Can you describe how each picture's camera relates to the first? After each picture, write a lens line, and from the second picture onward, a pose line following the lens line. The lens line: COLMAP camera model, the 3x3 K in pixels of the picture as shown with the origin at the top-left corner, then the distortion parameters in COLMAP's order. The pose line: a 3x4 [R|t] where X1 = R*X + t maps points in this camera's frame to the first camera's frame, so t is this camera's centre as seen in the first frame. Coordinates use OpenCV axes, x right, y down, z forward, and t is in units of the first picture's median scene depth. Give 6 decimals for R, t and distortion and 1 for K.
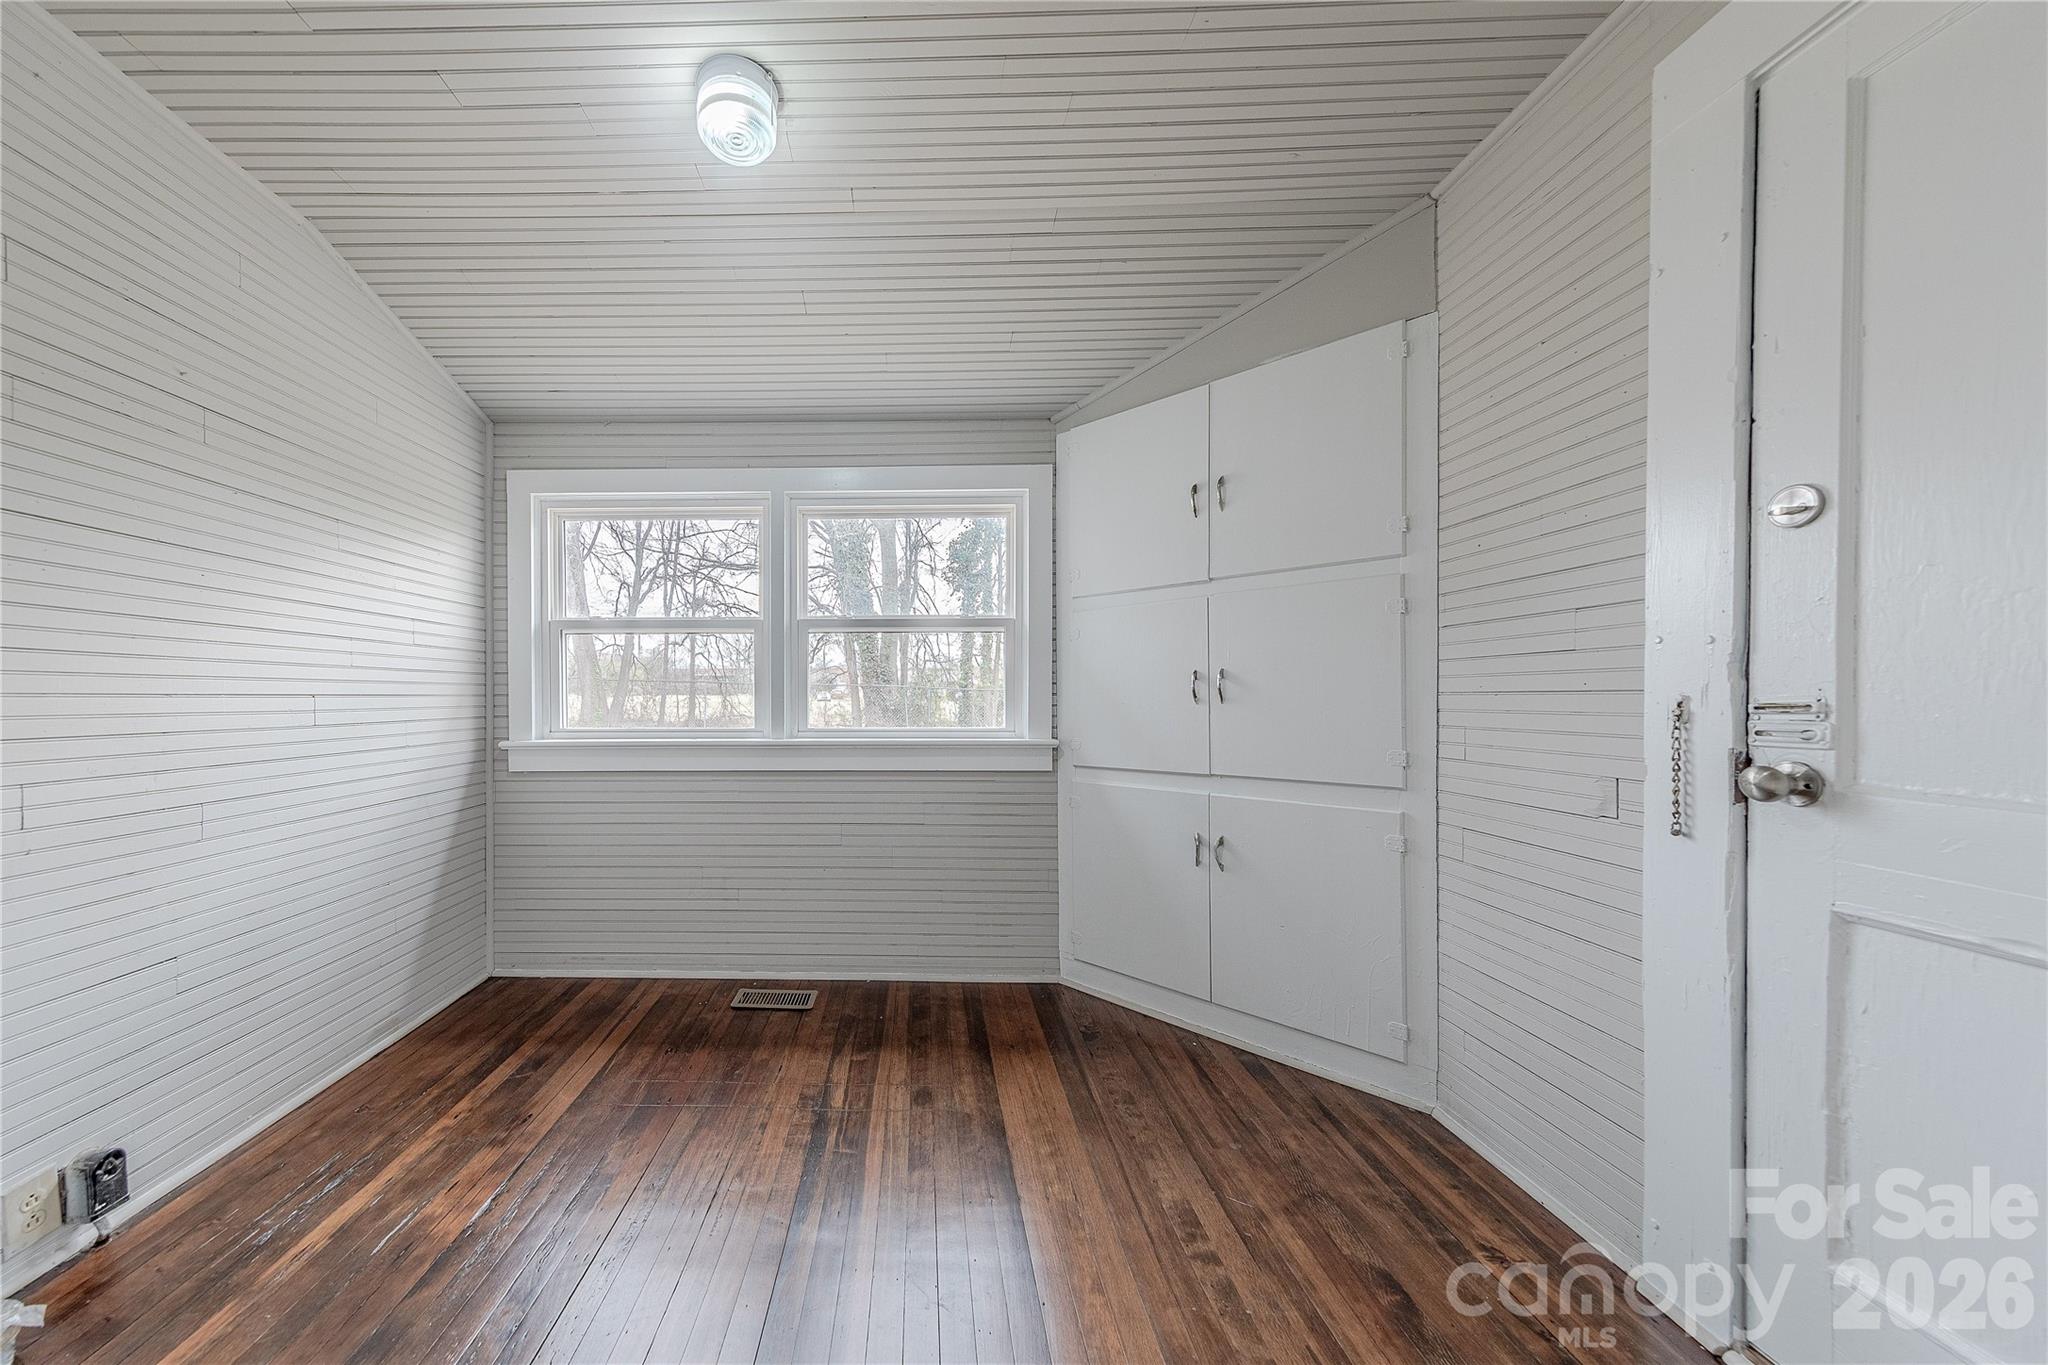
lens RADIAL K [[746.6, 0, 891.6], [0, 746.6, 716.2], [0, 0, 1]] dist [0.020537, -0.005421]
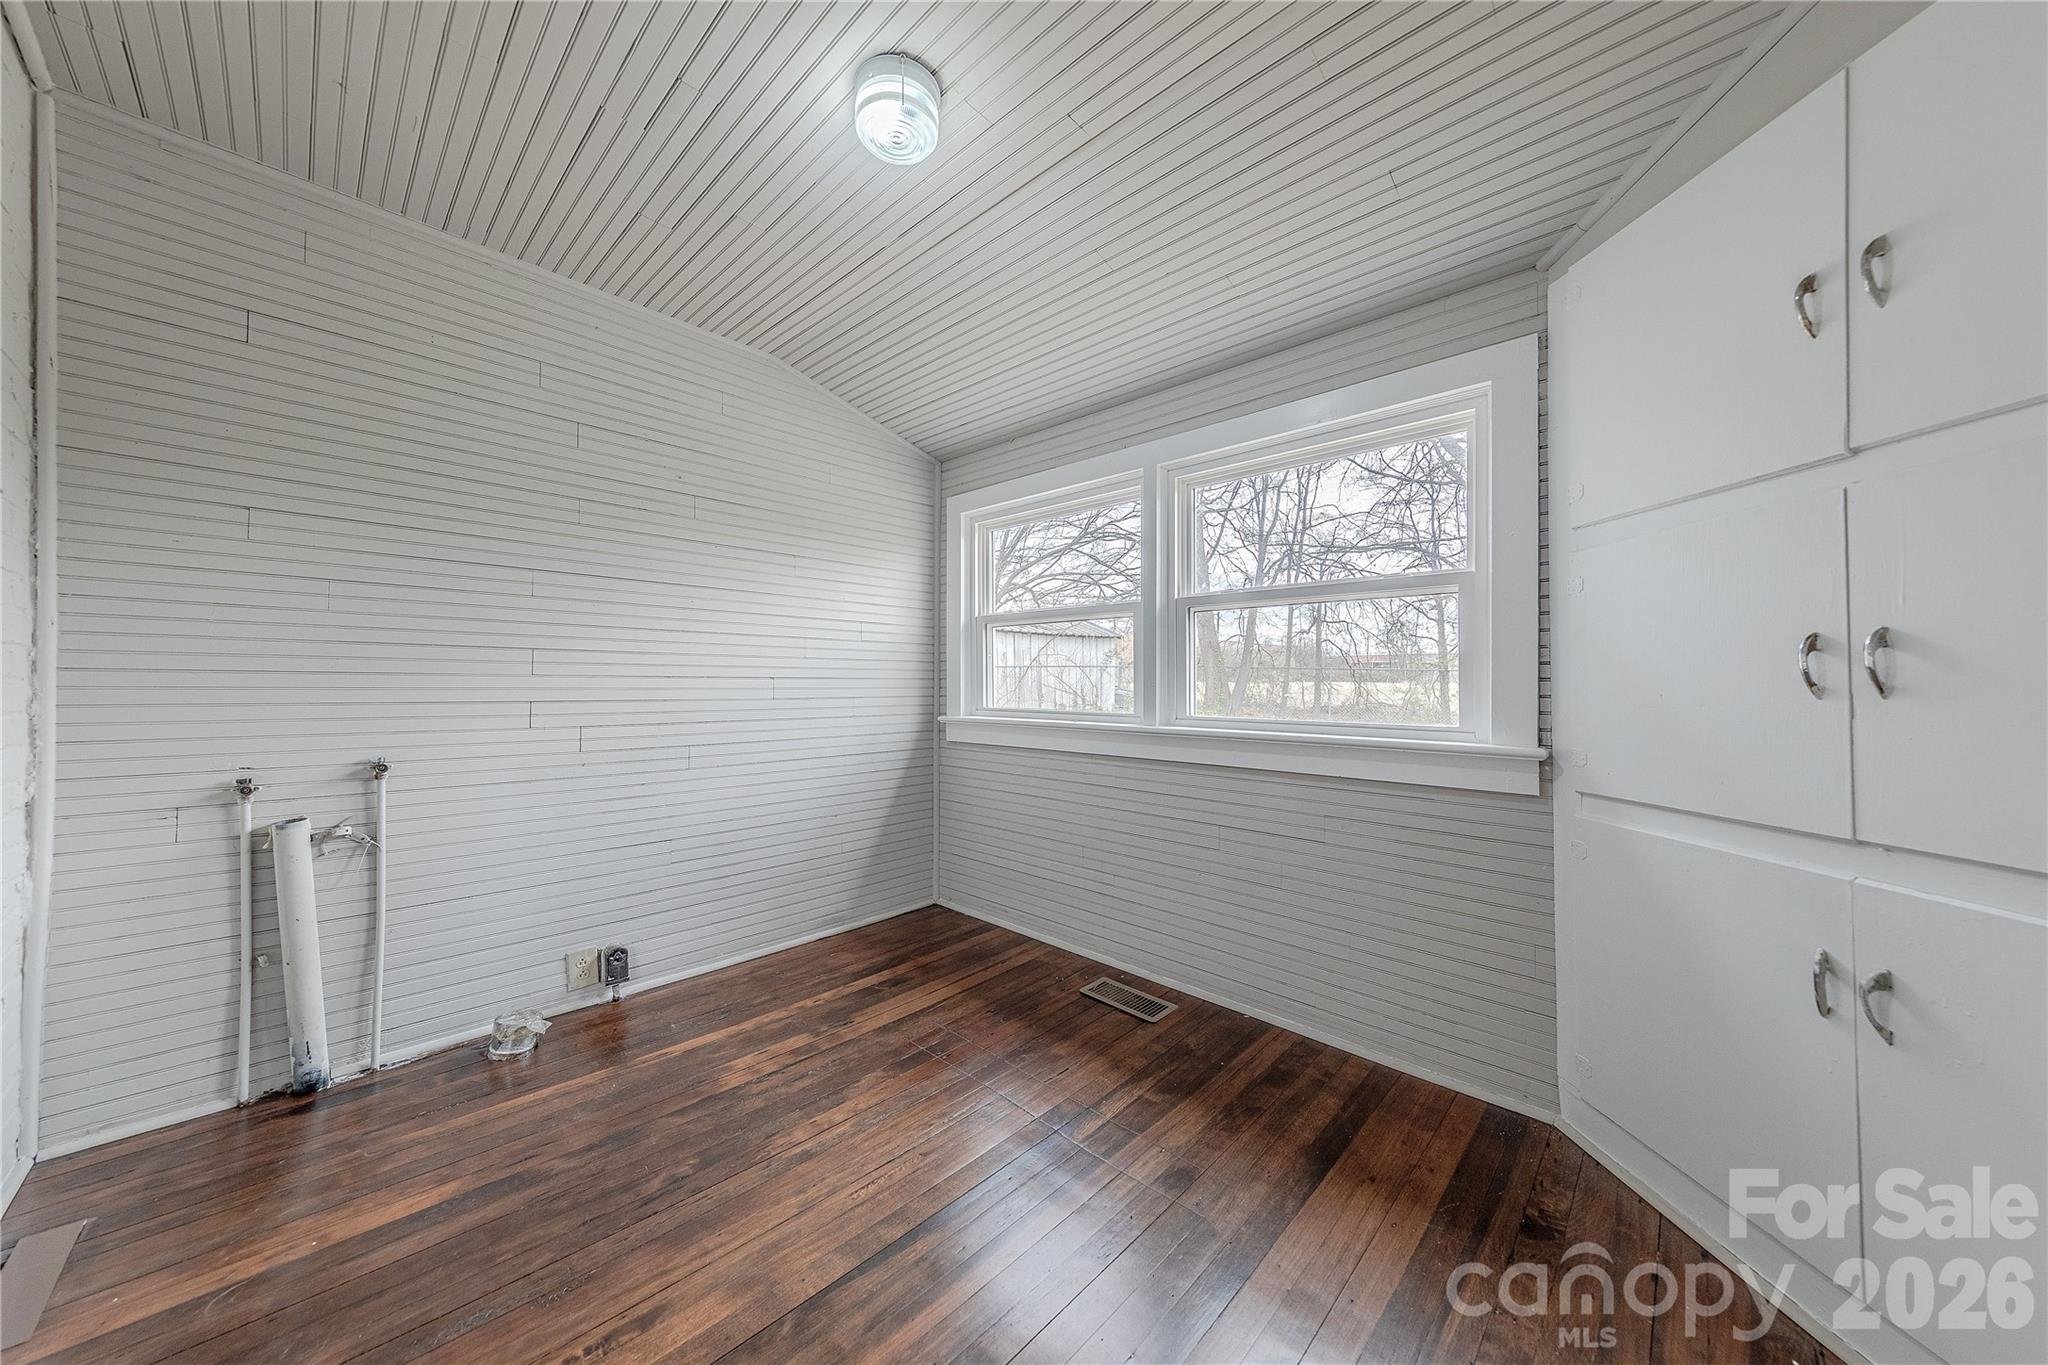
lens RADIAL K [[669.9, 0, 991.6], [0, 669.9, 687.3], [0, 0, 1]] dist [0.016437, -0.004321]
pose [[0.715999, 0.010997, -0.698014, 0.327327], [-0.024860, 0.999643, -0.009751, -0.005307], [0.697658, 0.024335, 0.716017, 0.271288]]
